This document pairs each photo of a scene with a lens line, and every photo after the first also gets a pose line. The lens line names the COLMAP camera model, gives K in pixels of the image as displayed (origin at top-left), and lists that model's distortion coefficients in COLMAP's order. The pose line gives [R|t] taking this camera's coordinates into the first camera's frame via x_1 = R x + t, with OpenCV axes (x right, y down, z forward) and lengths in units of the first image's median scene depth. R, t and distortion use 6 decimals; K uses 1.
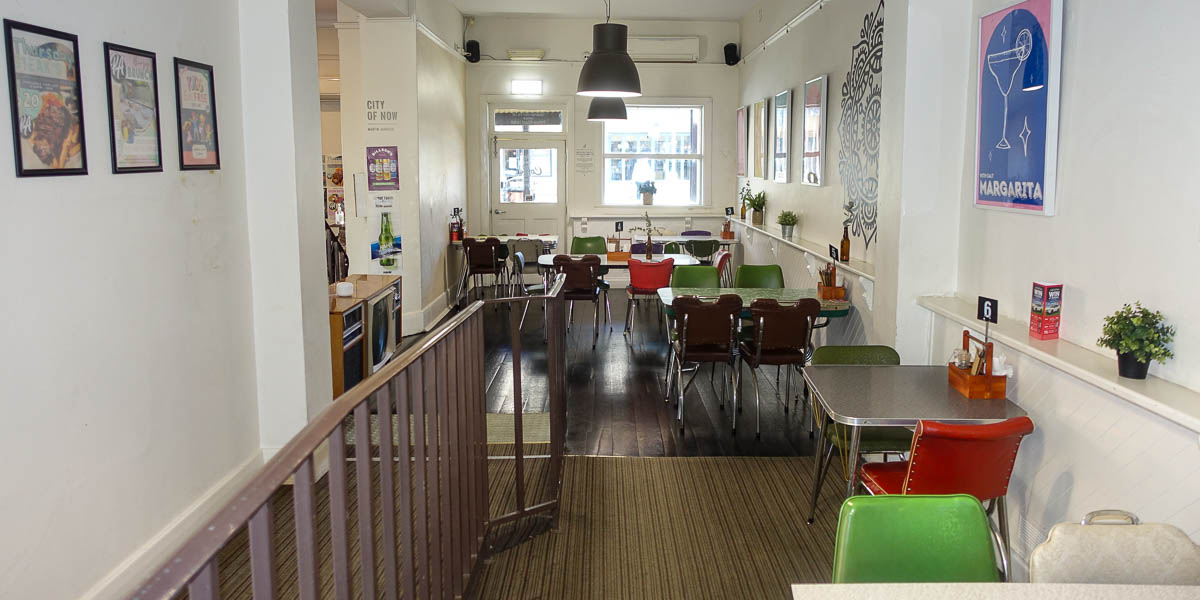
lens RADIAL K [[845.8, 0, 603.0], [0, 845.8, 299.1], [0, 0, 1]] dist [0.006156, 0.001293]
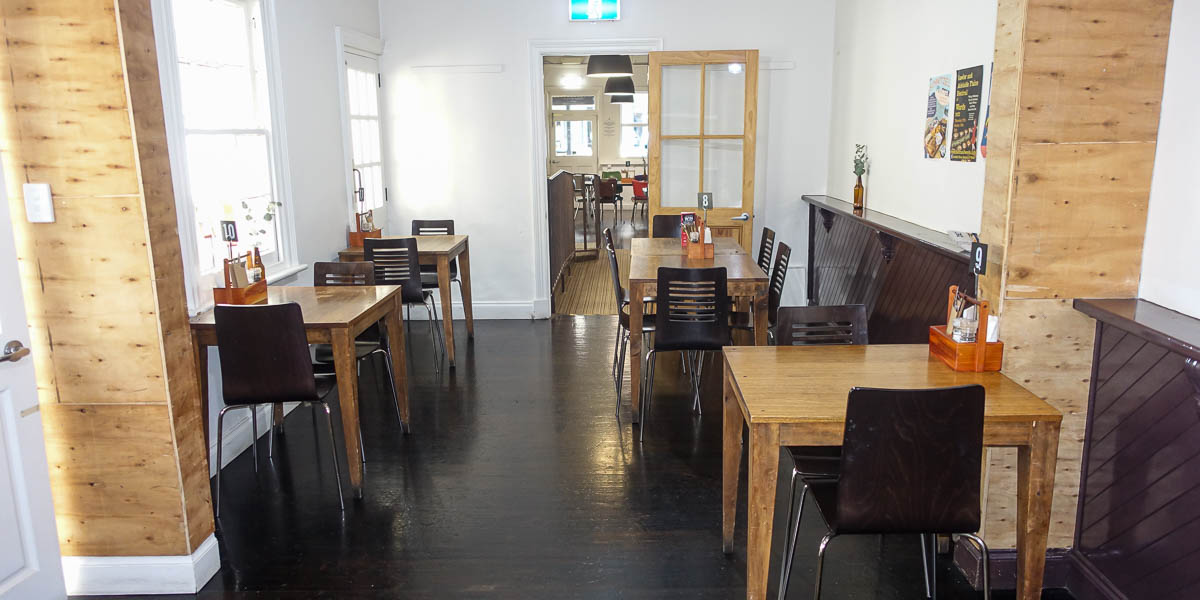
lens RADIAL K [[845.8, 0, 597.9], [0, 845.8, 302.5], [0, 0, 1]] dist [0.006156, 0.001293]
pose [[0.999235, -0.004191, -0.038879, 0.017850], [0.005606, 0.999323, 0.036368, 0.105076], [0.038700, -0.036559, 0.998582, -0.593637]]
